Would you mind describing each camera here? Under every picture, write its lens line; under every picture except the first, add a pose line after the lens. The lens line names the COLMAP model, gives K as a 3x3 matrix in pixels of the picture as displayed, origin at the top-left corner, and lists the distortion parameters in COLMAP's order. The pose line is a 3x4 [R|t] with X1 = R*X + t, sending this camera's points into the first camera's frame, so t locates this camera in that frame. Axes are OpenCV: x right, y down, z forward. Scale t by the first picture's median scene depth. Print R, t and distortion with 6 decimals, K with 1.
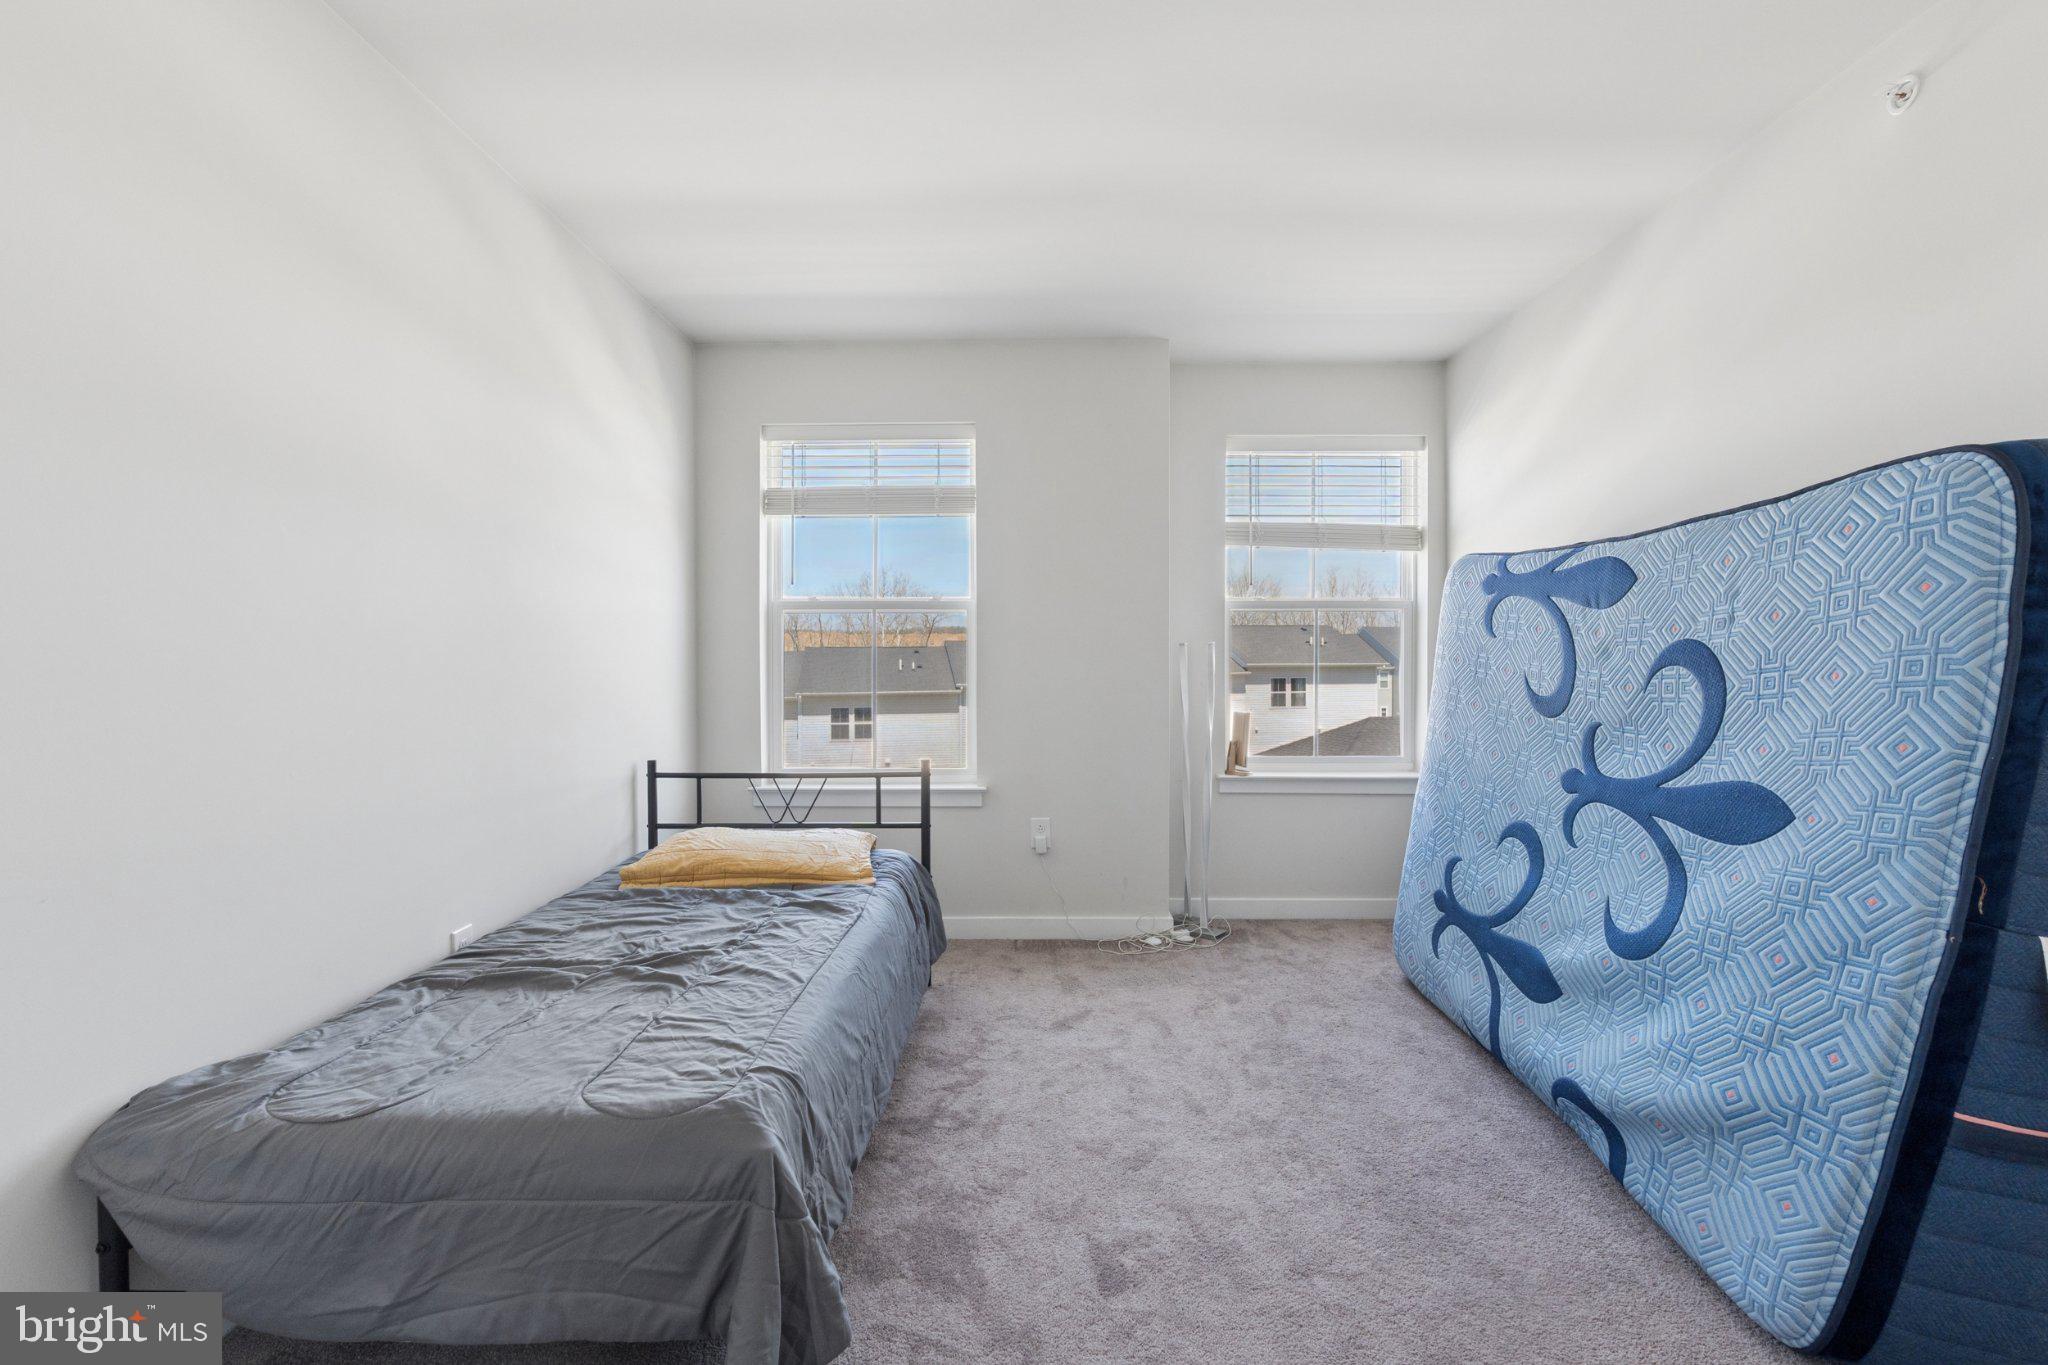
lens RADIAL K [[941.7, 0, 1026.6], [0, 941.7, 685.0], [0, 0, 1]] dist [-0.008881, 0.000545]
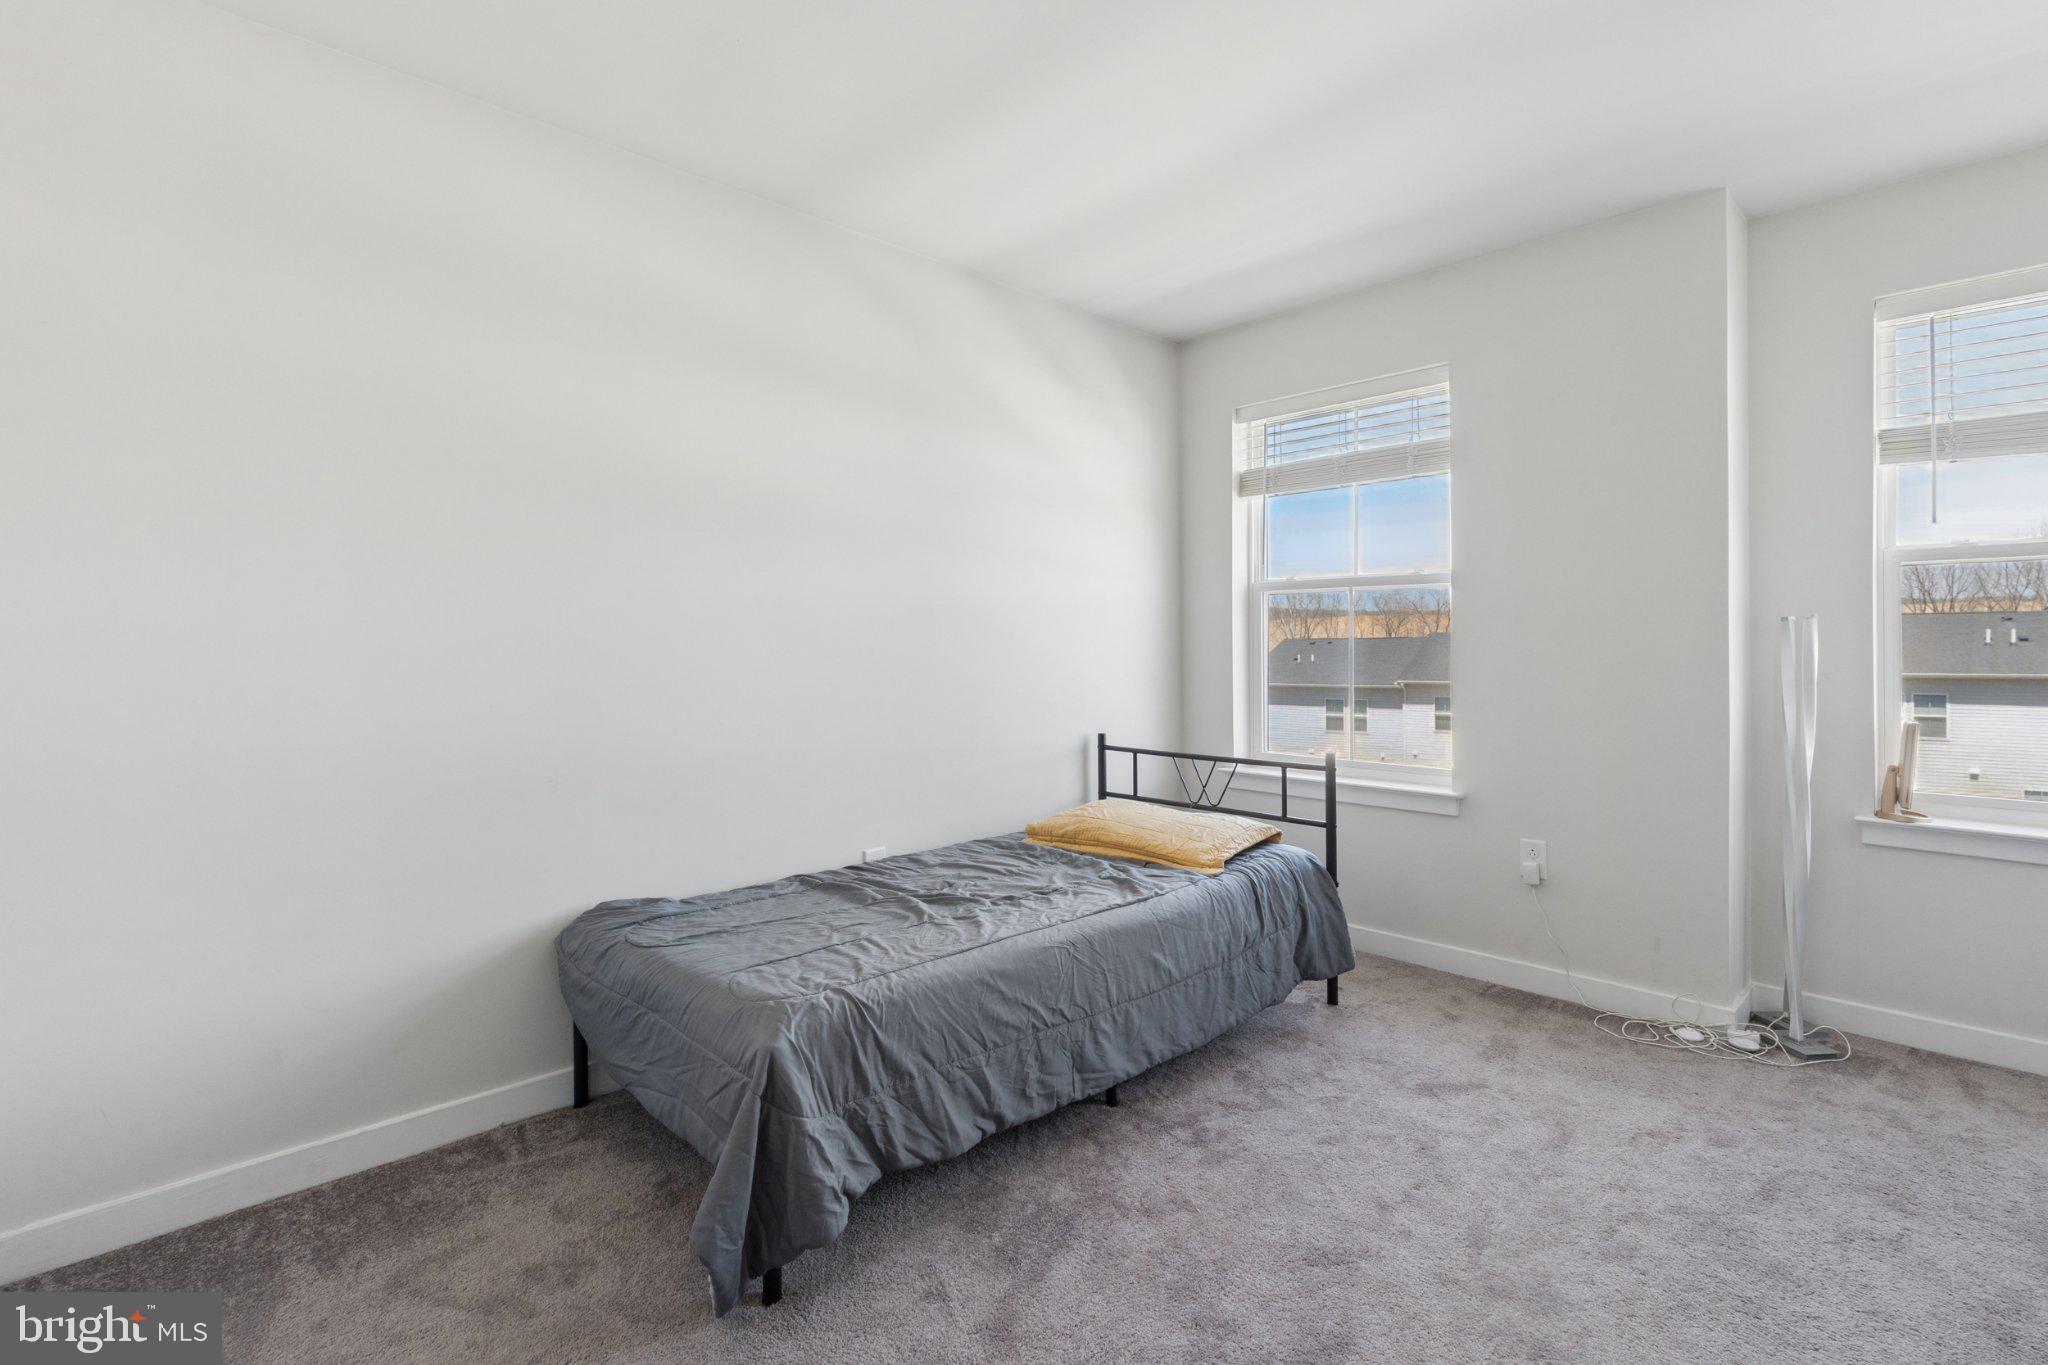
lens RADIAL K [[950.2, 0, 1024.8], [0, 950.2, 661.7], [0, 0, 1]] dist [-0.003280, -0.000355]
pose [[0.702591, 0.012118, -0.711491, 0.332316], [-0.016688, 0.999861, 0.000551, -0.003388], [0.711398, 0.011486, 0.702695, 0.149836]]
